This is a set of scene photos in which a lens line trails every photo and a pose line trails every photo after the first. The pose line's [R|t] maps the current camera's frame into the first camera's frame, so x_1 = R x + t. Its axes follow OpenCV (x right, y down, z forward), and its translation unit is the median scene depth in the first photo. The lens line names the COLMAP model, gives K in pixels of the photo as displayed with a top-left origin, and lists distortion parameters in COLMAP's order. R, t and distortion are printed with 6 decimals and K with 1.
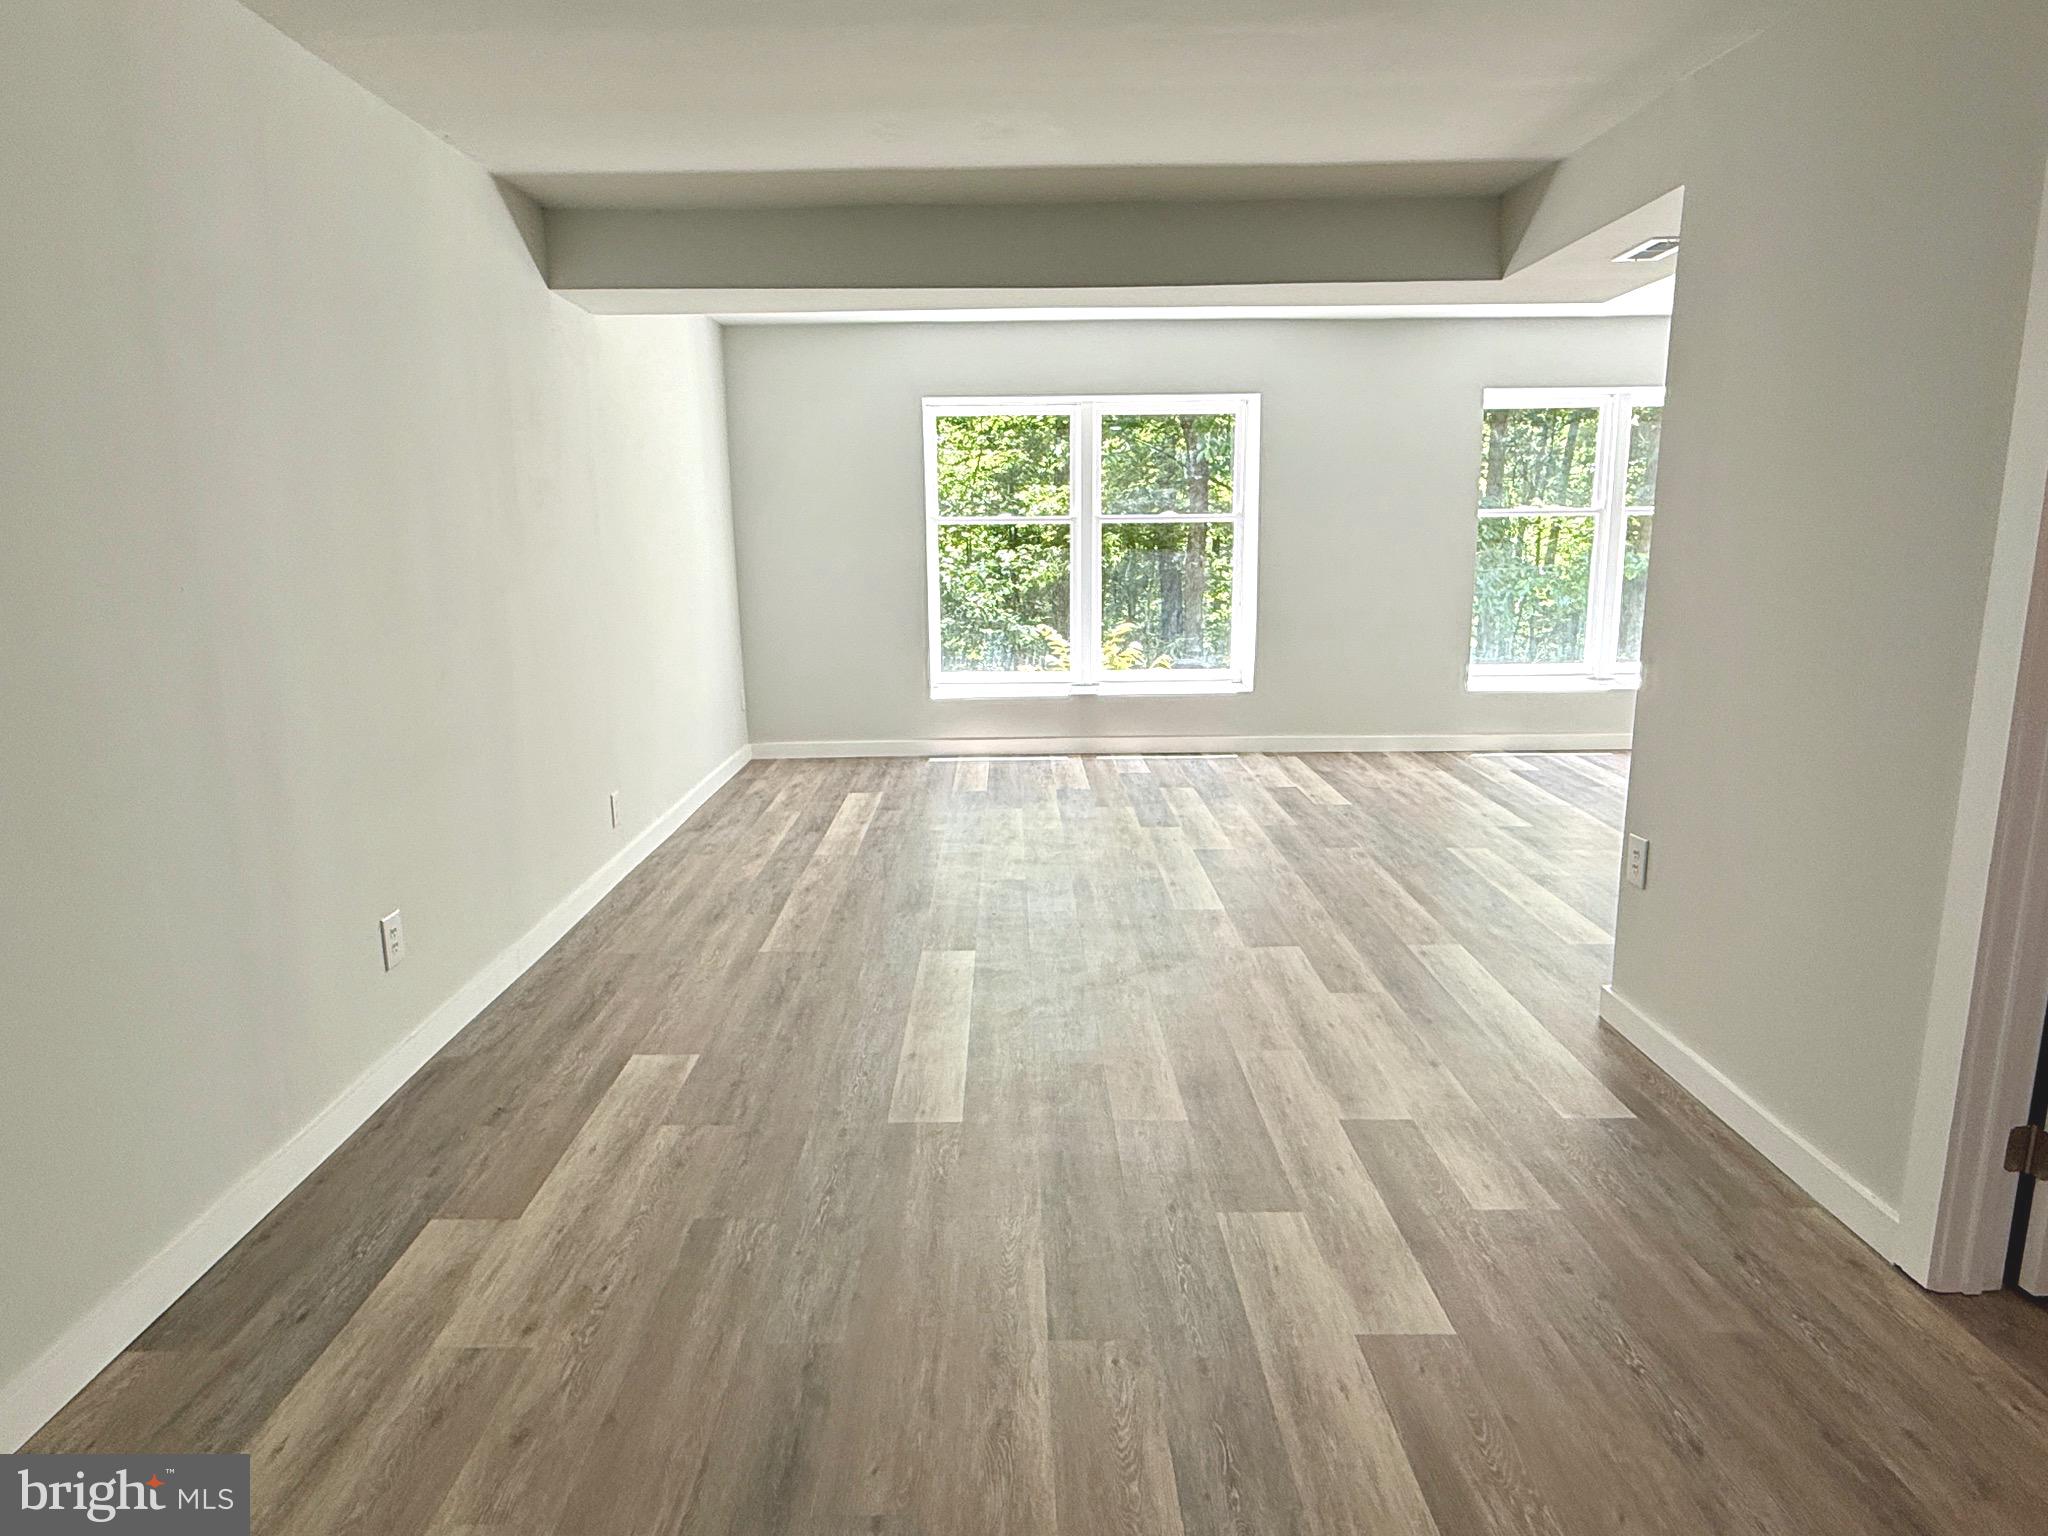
lens RADIAL K [[1276.5, 0, 1022.4], [0, 1276.5, 775.5], [0, 0, 1]] dist [-0.002594, 0.005039]
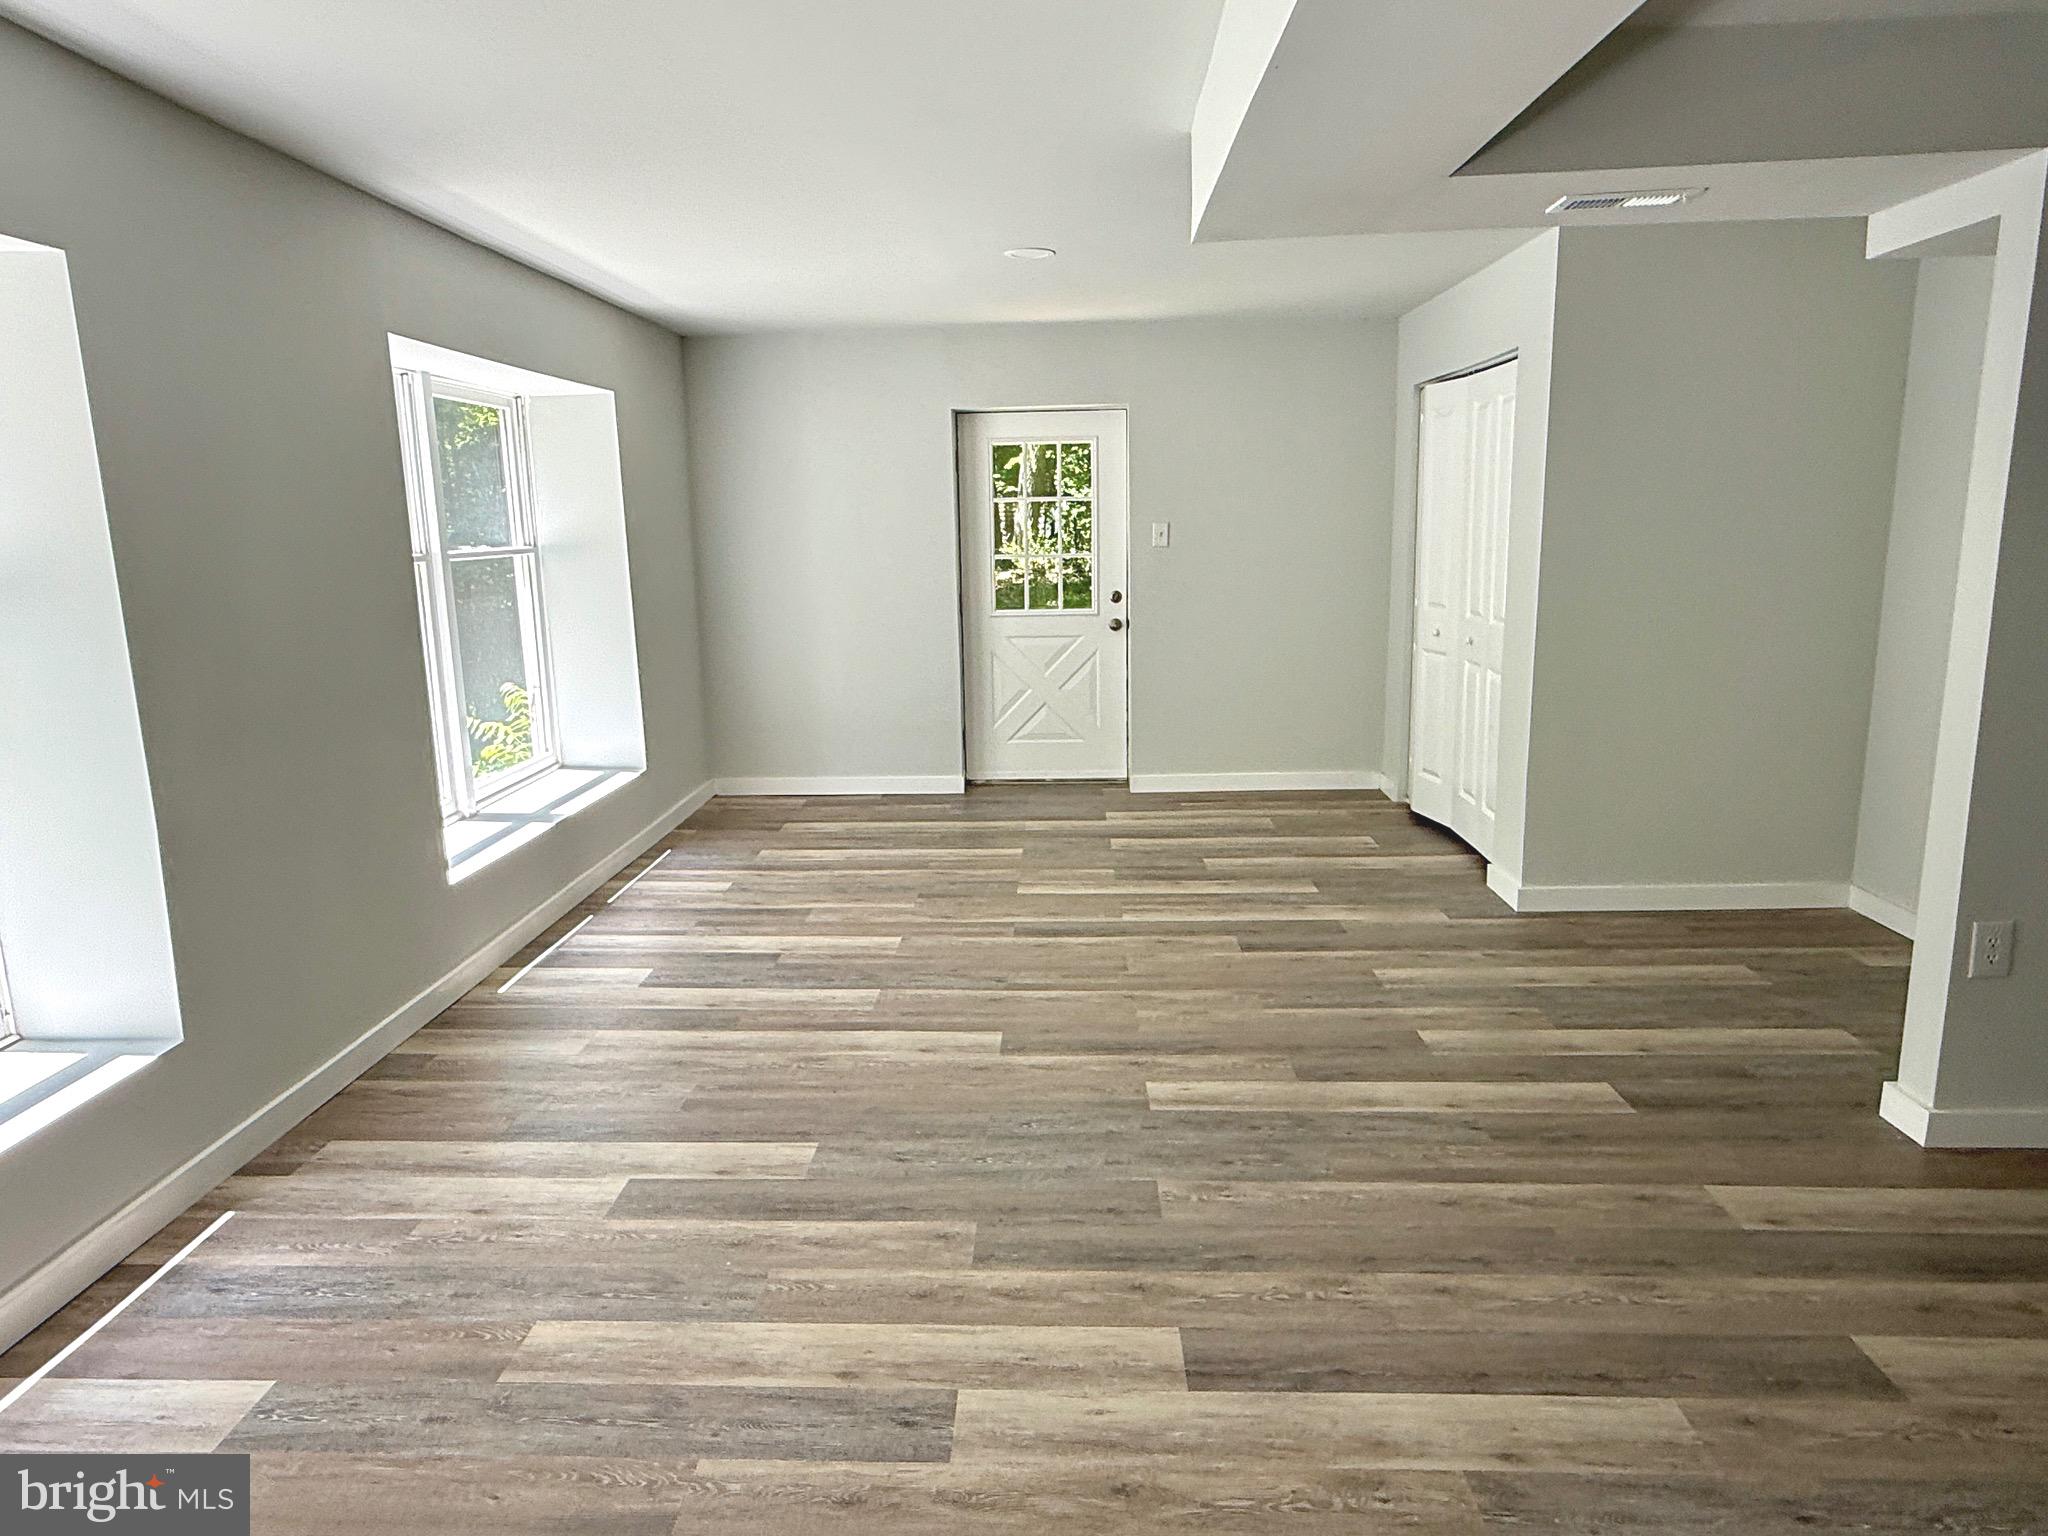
lens RADIAL K [[1276.5, 0, 1013.2], [0, 1276.5, 773.9], [0, 0, 1]] dist [-0.002594, 0.005039]
pose [[0.049384, -0.187418, 0.981038, -0.244850], [0.219615, 0.960235, 0.172389, -0.226054], [-0.974336, 0.206937, 0.088580, 1.033034]]
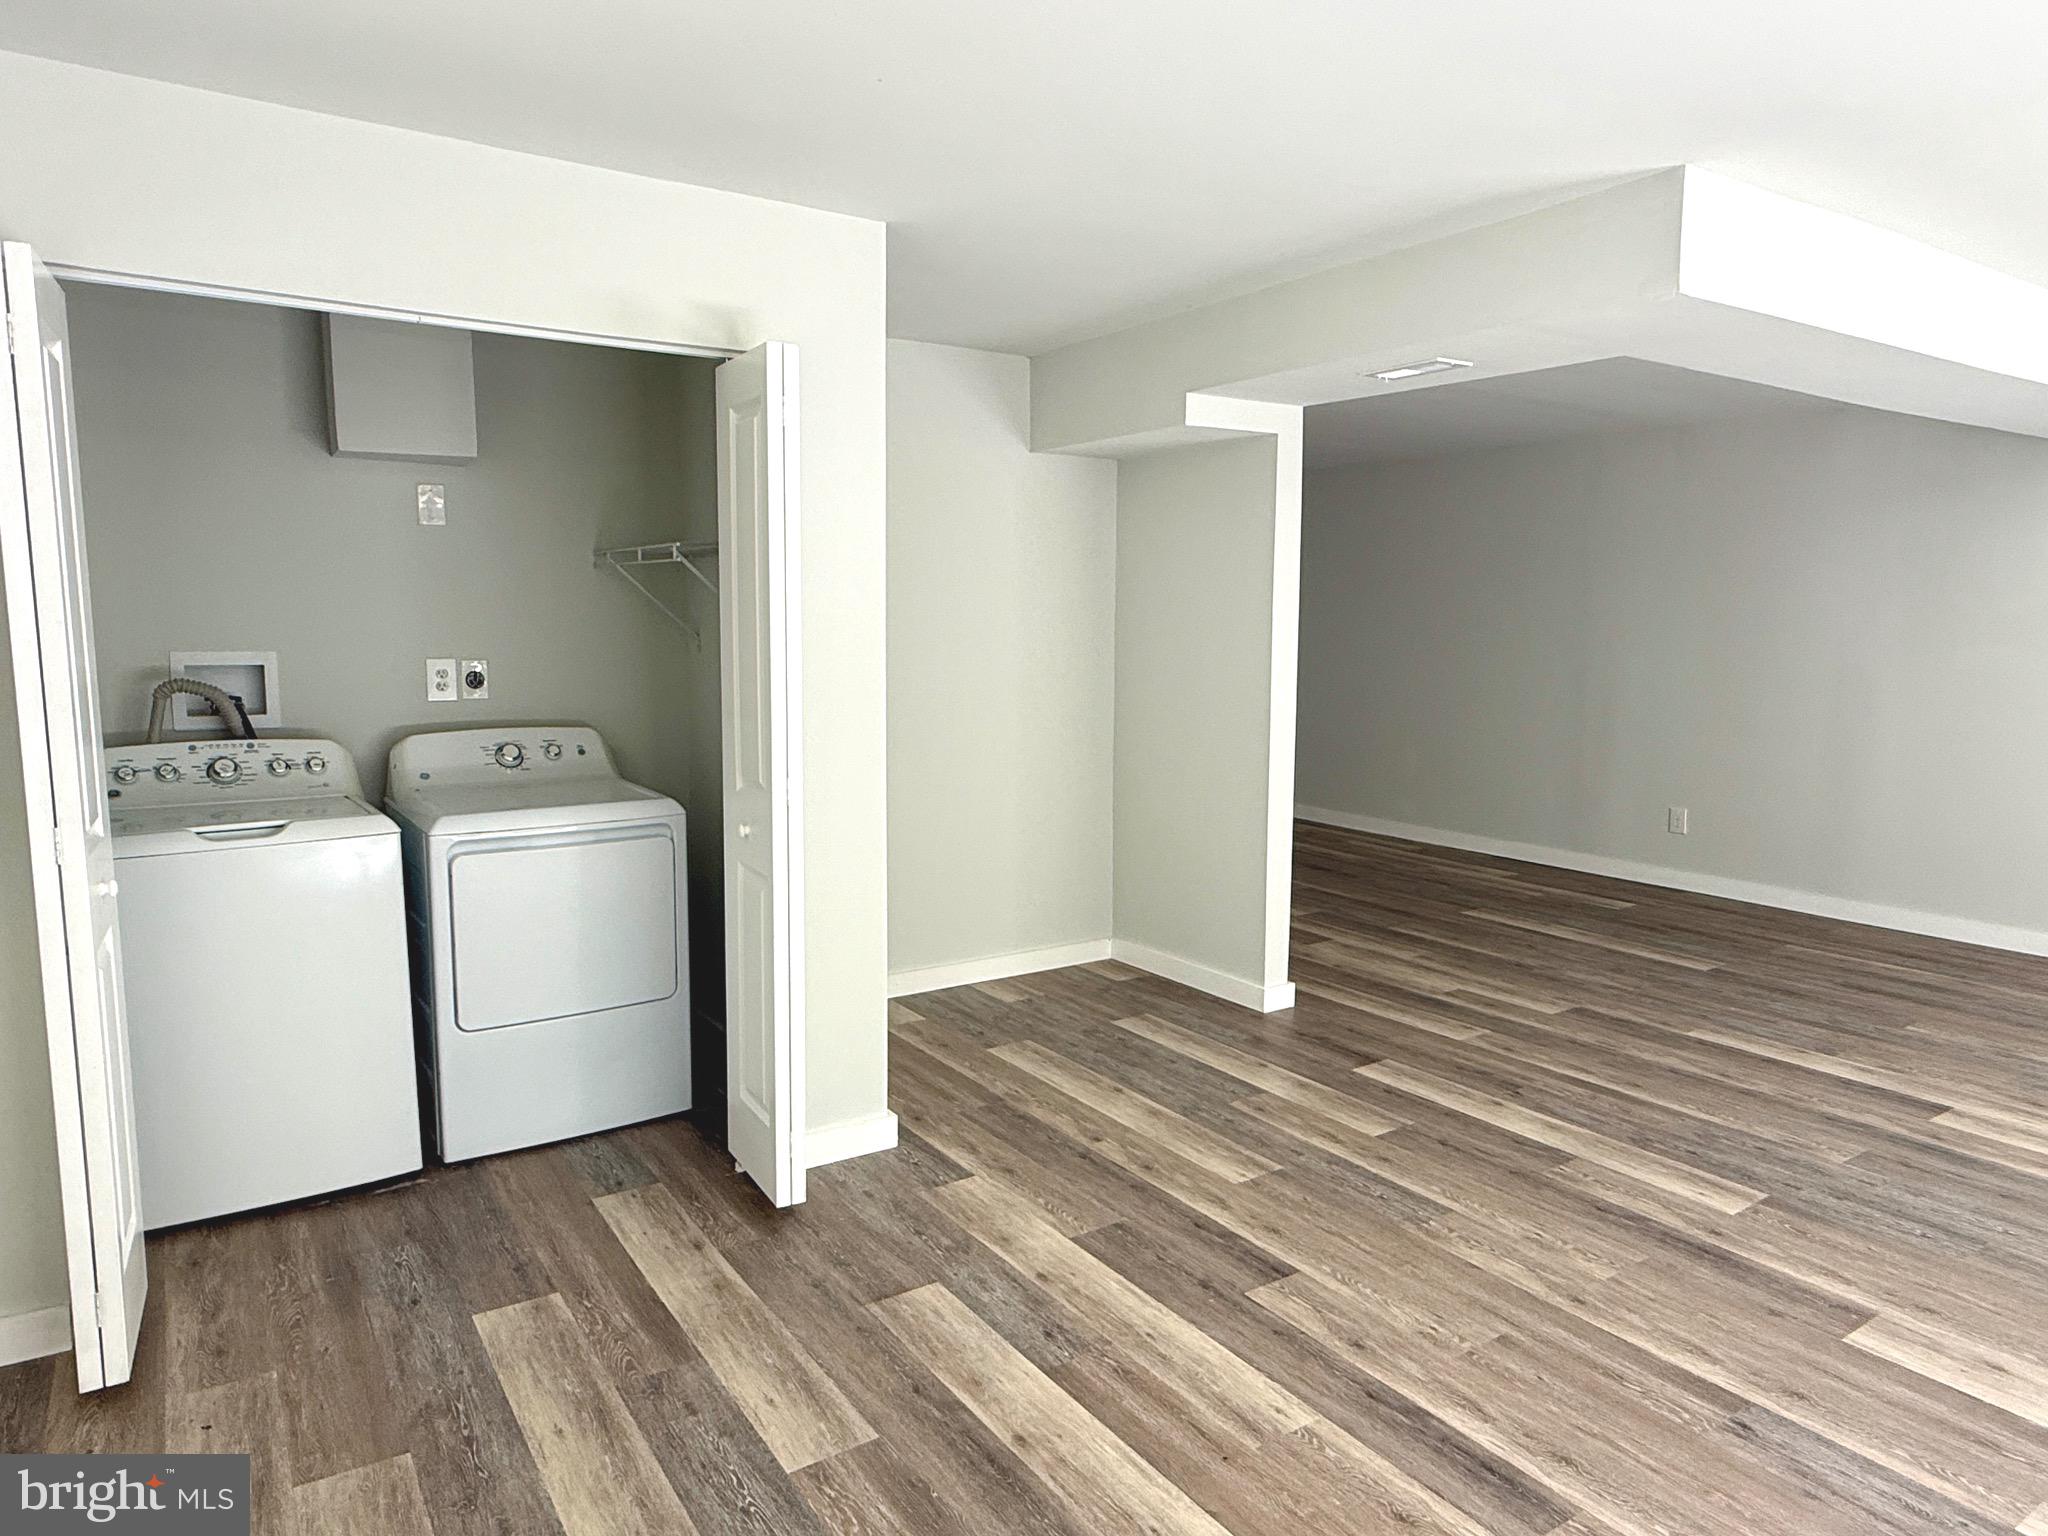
lens RADIAL K [[1276.5, 0, 1020.0], [0, 1276.5, 763.9], [0, 0, 1]] dist [-0.002594, 0.005039]
pose [[-0.838232, 0.068612, -0.540980, 0.987972], [-0.105854, 0.952710, 0.284849, -0.284199], [0.534941, 0.296034, -0.791329, 1.295284]]
